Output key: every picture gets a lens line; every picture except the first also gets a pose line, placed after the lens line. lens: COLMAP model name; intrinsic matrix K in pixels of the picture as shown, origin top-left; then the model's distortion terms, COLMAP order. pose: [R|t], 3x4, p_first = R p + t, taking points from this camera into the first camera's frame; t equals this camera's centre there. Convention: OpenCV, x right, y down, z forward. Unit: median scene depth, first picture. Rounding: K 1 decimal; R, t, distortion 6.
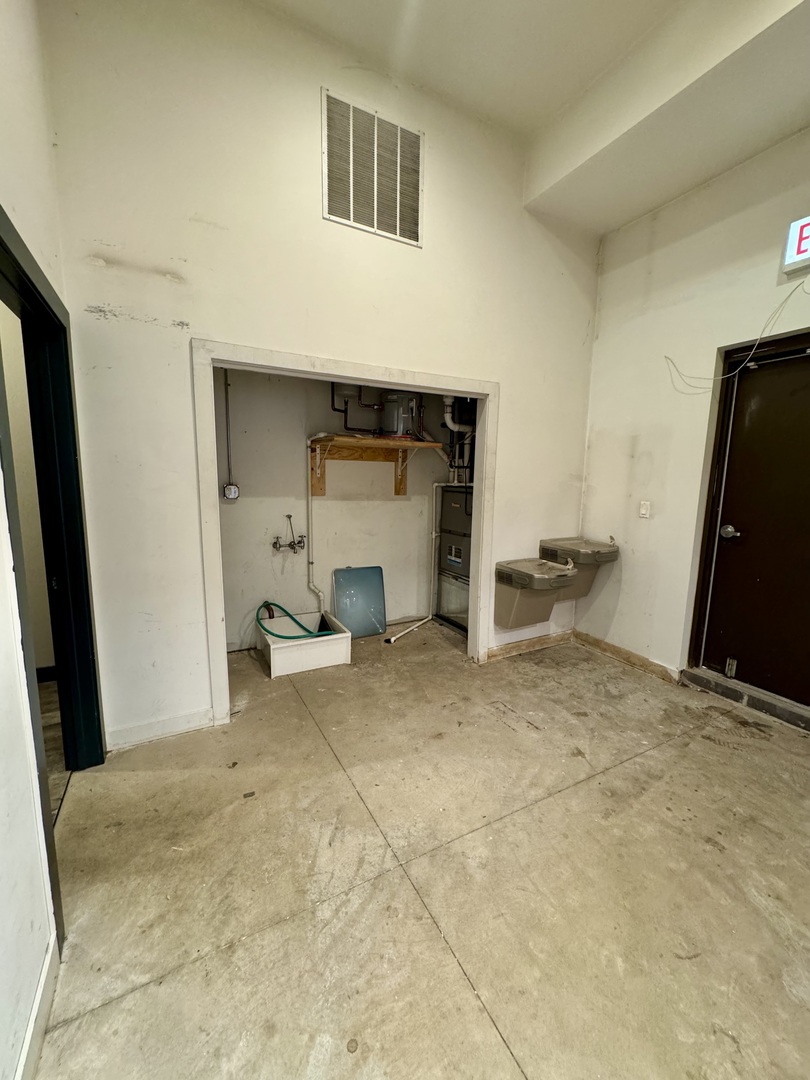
lens RADIAL K [[432.0, 0, 404.4], [0, 432.0, 535.2], [0, 0, 1]] dist [-0.003306, 0.000073]
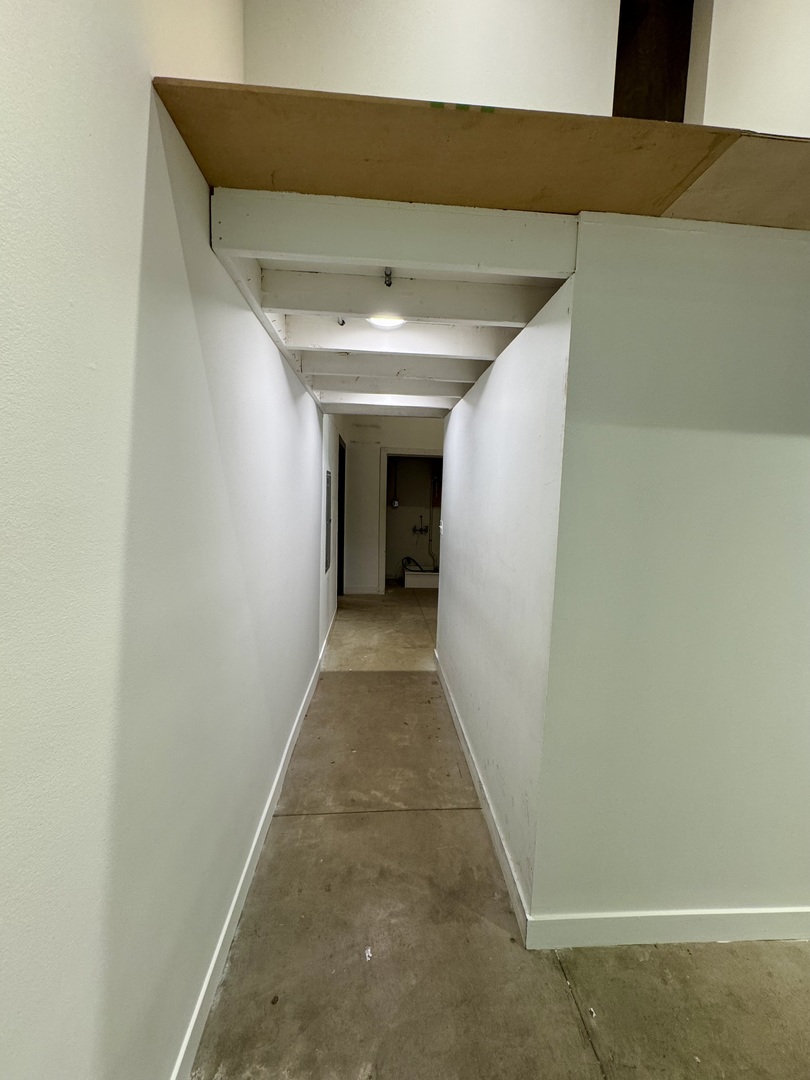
lens RADIAL K [[432.0, 0, 404.4], [0, 432.0, 535.2], [0, 0, 1]] dist [-0.003306, 0.000073]
pose [[0.911668, 0.052203, -0.407597, 0.699186], [-0.071326, 0.996944, -0.031852, 0.162046], [0.404689, 0.058111, 0.912606, -1.250159]]
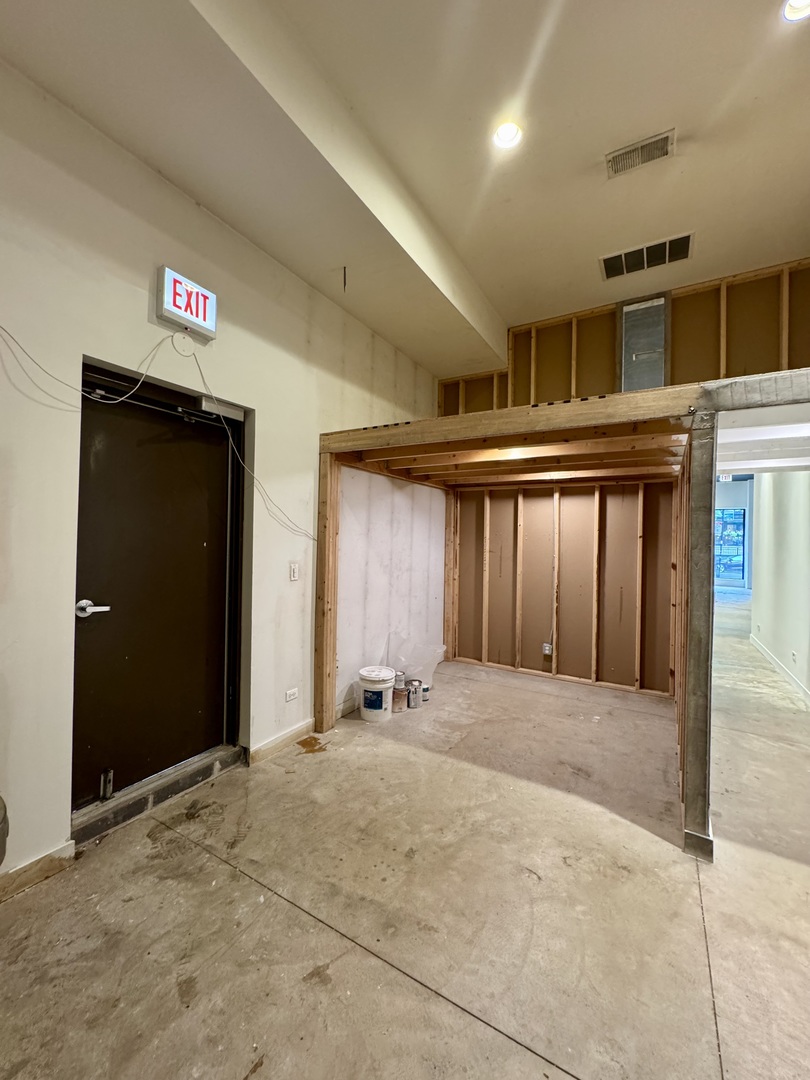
lens RADIAL K [[432.0, 0, 404.4], [0, 432.0, 535.2], [0, 0, 1]] dist [-0.003306, 0.000073]
pose [[-0.518881, -0.025592, 0.854463, -0.171769], [0.087772, 0.992674, 0.083032, -0.165473], [-0.850329, 0.118081, -0.512833, 1.025311]]
